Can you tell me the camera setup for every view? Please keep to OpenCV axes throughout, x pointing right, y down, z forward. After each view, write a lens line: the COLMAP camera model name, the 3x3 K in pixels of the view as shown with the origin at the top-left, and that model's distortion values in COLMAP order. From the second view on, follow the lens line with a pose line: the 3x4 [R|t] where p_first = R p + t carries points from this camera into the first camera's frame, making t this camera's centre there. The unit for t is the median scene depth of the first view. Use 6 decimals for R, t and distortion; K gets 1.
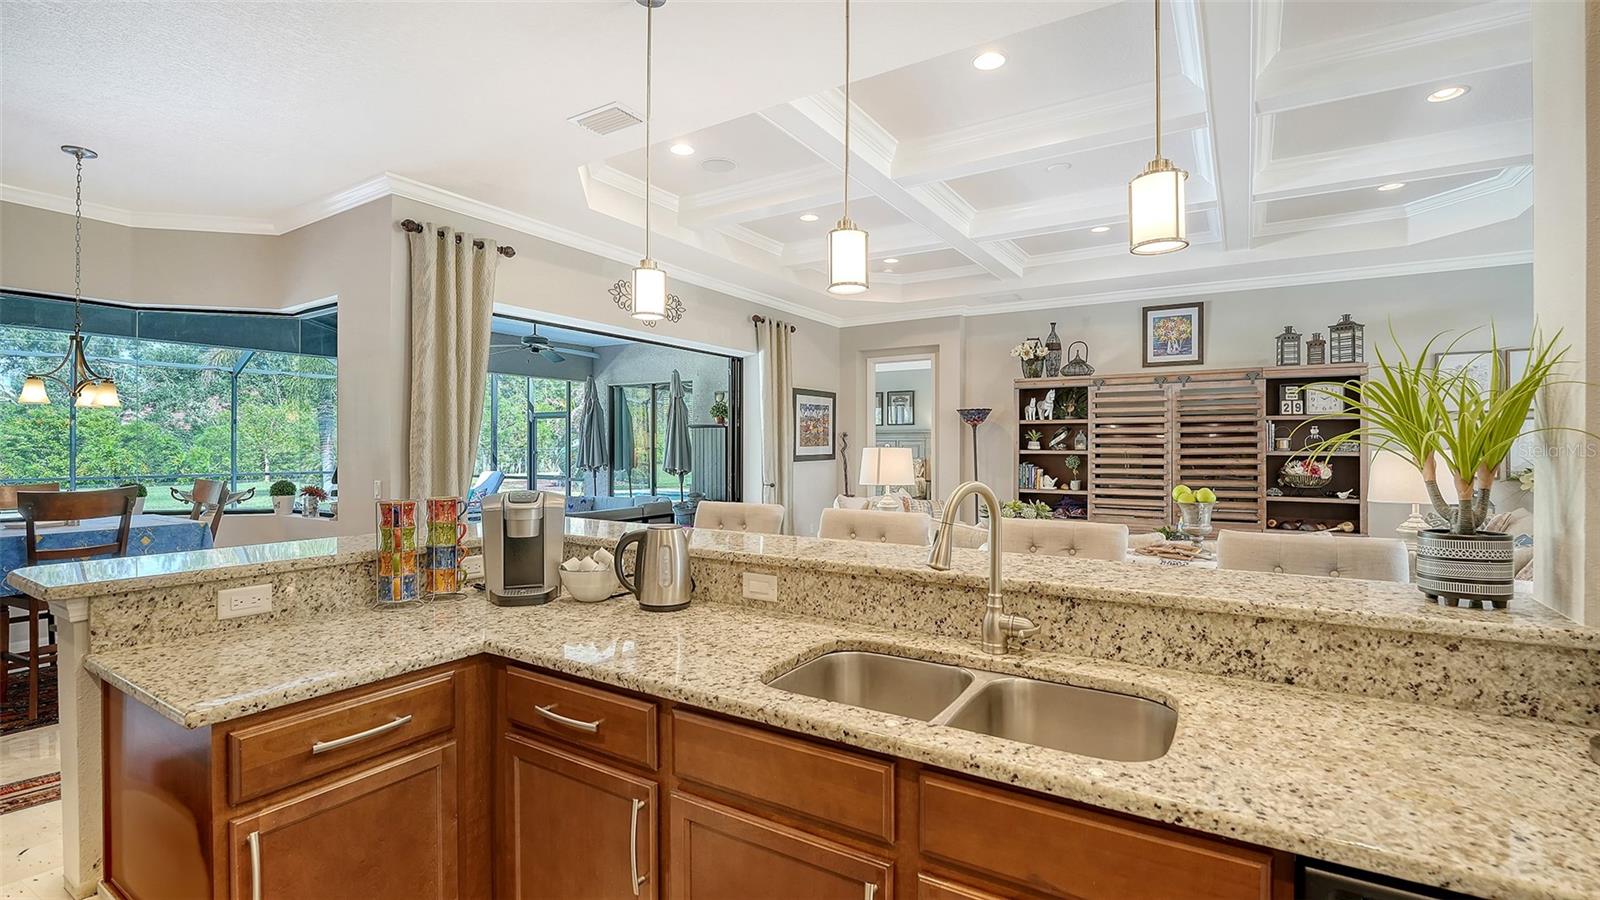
lens RADIAL K [[700.8, 0, 794.7], [0, 700.8, 442.1], [0, 0, 1]] dist [-0.018283, 0.000454]
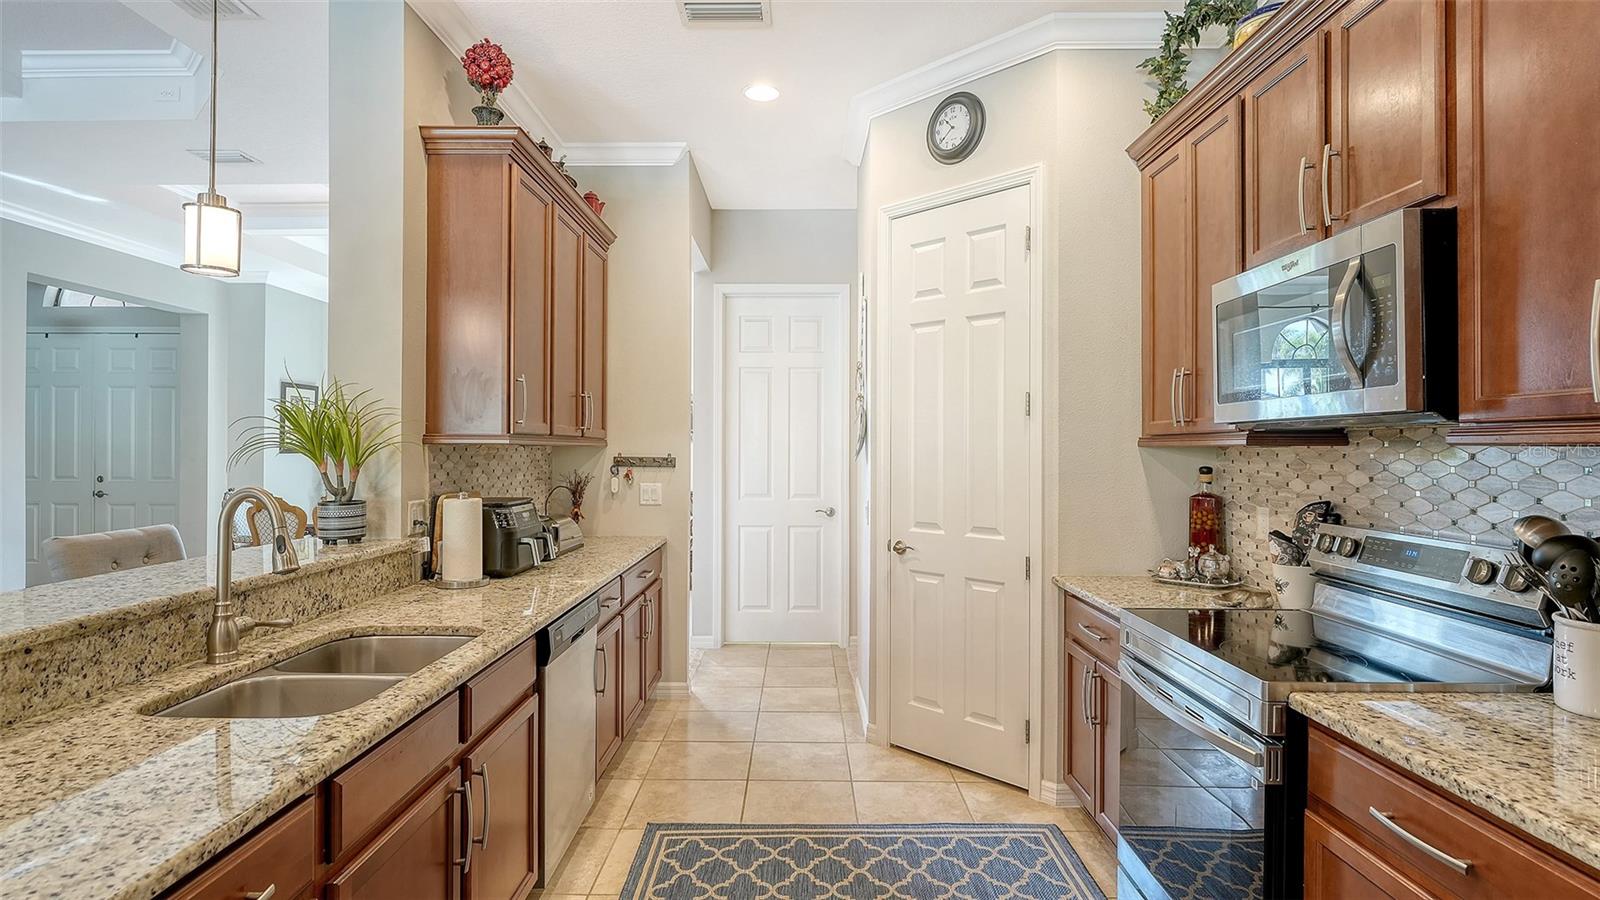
lens RADIAL K [[802.7, 0, 803.3], [0, 802.7, 453.1], [0, 0, 1]] dist [0.005472, -0.000876]
pose [[-0.538918, 0.001046, 0.842357, -1.191750], [-0.000369, 0.999999, -0.001478, 0.014300], [-0.842358, -0.001108, -0.538917, 1.017563]]
